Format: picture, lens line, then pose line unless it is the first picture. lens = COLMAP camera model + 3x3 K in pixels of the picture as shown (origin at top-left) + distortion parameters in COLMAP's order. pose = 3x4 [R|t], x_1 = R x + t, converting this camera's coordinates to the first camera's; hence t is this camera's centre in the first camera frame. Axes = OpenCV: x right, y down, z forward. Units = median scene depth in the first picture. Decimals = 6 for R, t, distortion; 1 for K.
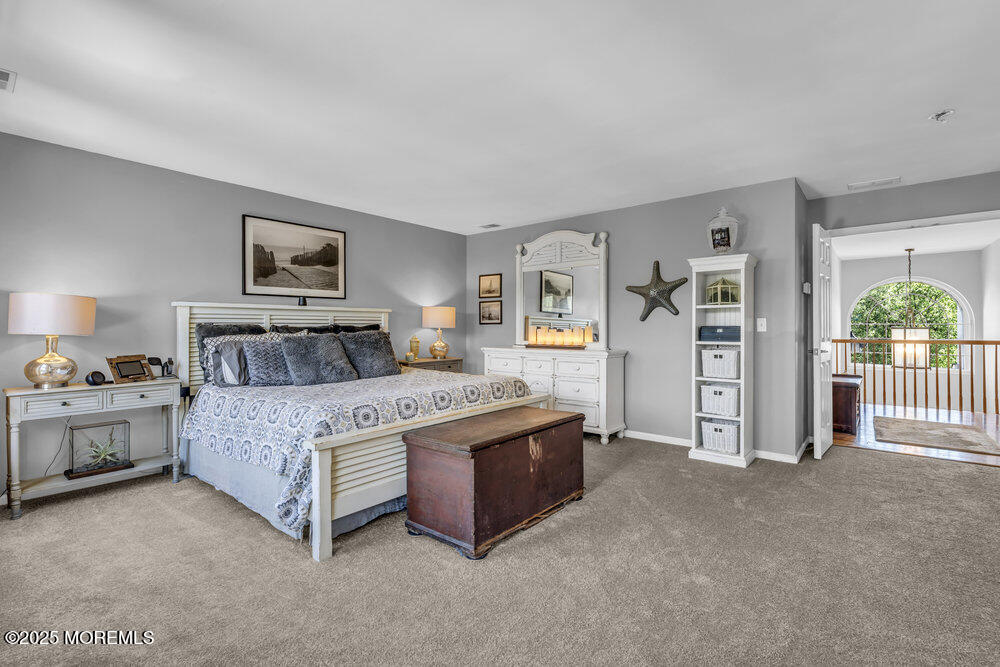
lens RADIAL K [[450.1, 0, 503.6], [0, 450.1, 325.8], [0, 0, 1]] dist [-0.003785, 0.001509]
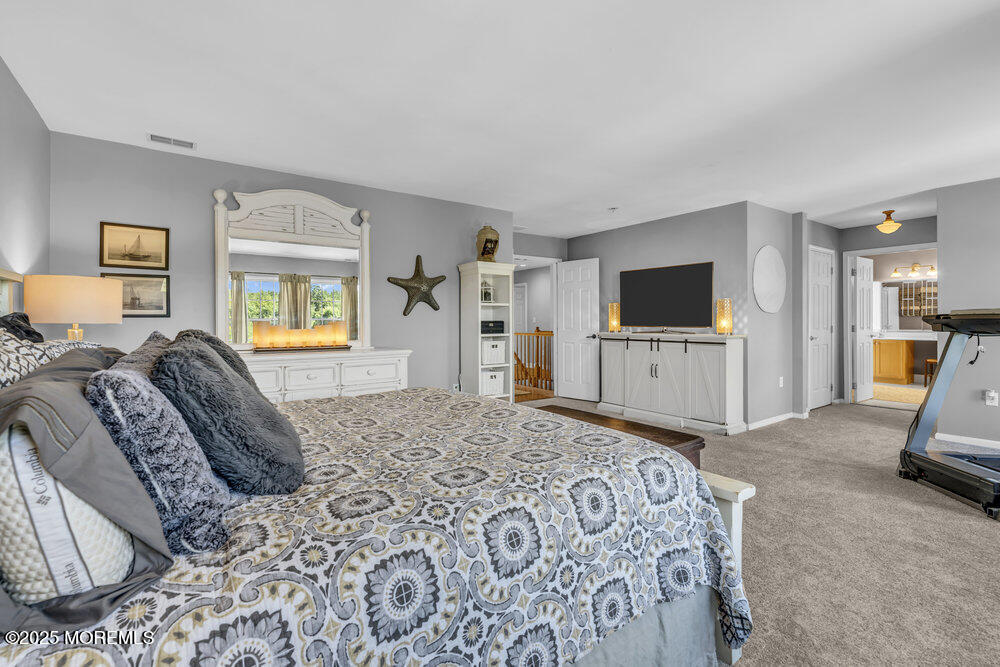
lens RADIAL K [[450.1, 0, 496.8], [0, 450.1, 326.8], [0, 0, 1]] dist [-0.003785, 0.001509]
pose [[0.274107, -0.010932, 0.961637, -0.535225], [-0.002860, 0.999922, 0.012183, 0.001210], [-0.961695, -0.006089, 0.274054, 0.528737]]
